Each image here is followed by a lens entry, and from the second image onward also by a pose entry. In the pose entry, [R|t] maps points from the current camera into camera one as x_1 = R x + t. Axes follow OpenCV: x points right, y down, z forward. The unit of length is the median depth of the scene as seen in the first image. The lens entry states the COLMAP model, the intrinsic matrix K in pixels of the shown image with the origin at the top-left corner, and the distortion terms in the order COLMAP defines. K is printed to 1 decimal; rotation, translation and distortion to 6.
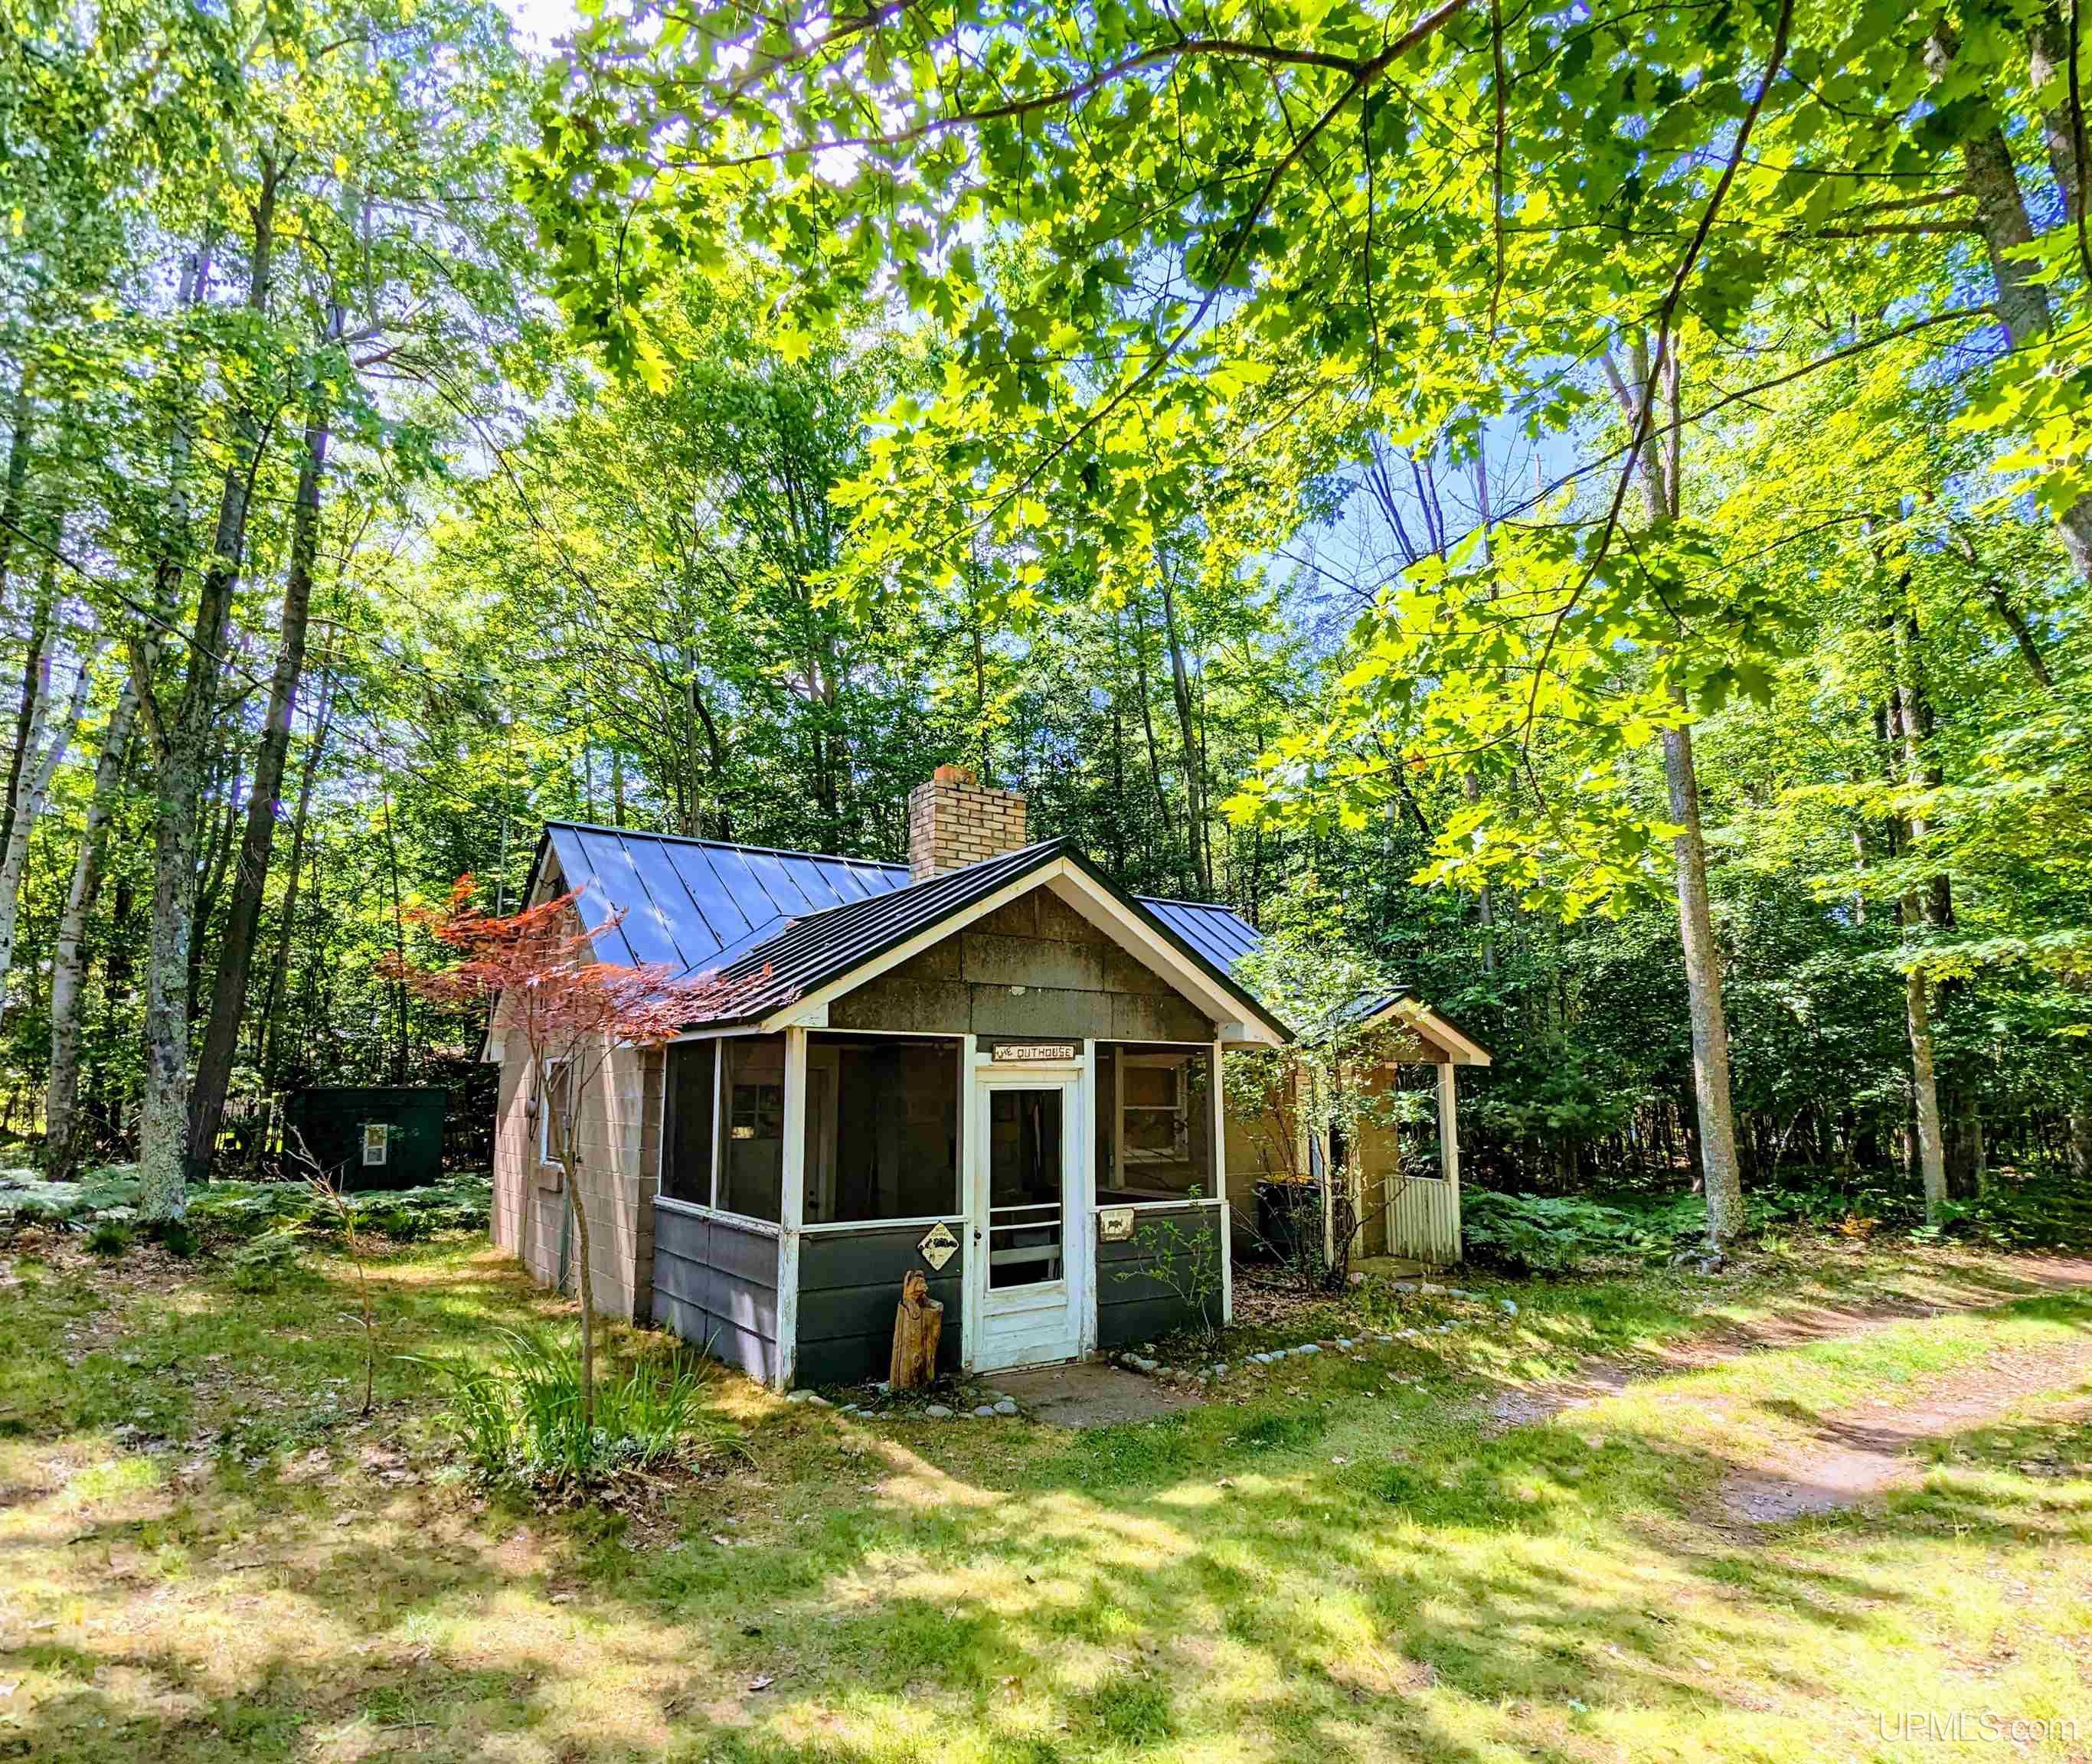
lens RADIAL K [[1201.3, 0, 1046.0], [0, 1201.3, 882.0], [0, 0, 1]] dist [0.000154, -0.000077]
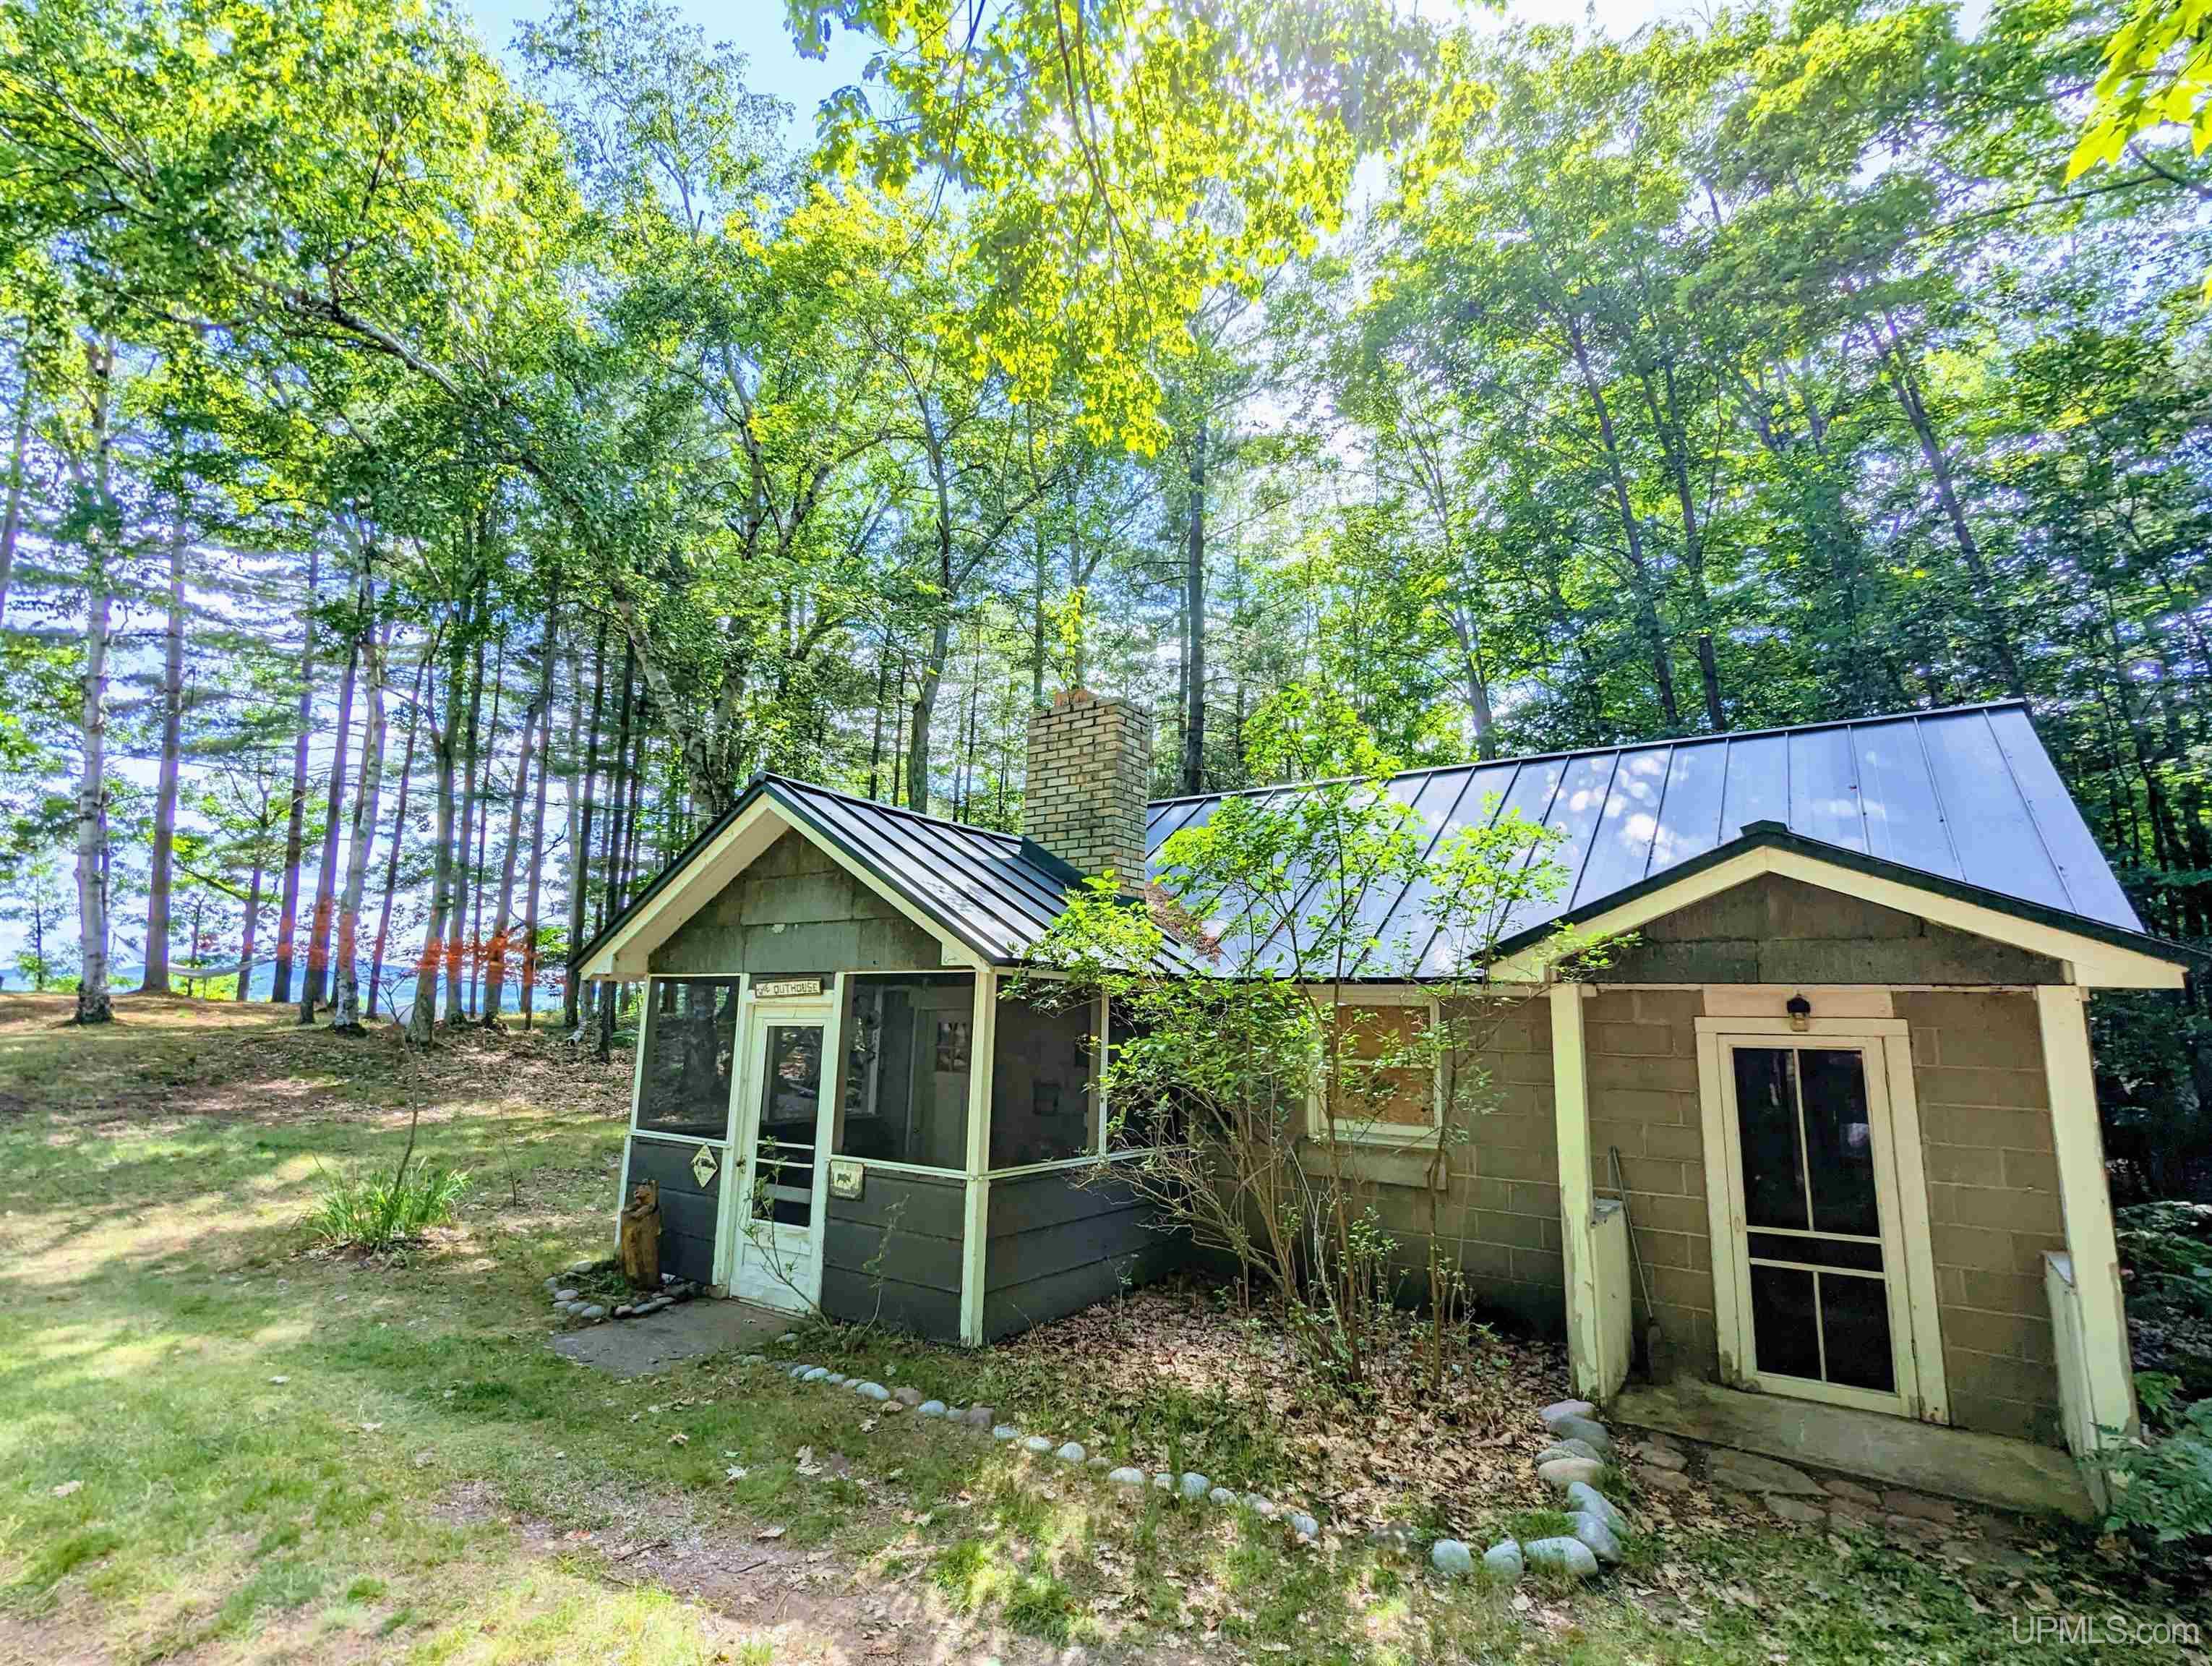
lens RADIAL K [[1083.3, 0, 1106.0], [0, 1083.3, 833.0], [0, 0, 1]] dist [-0.000692, -0.000575]
pose [[0.336148, -0.161819, -0.927803, 0.942111], [0.139239, 0.982842, -0.120972, 0.162387], [0.931460, -0.088522, 0.352912, 0.950828]]
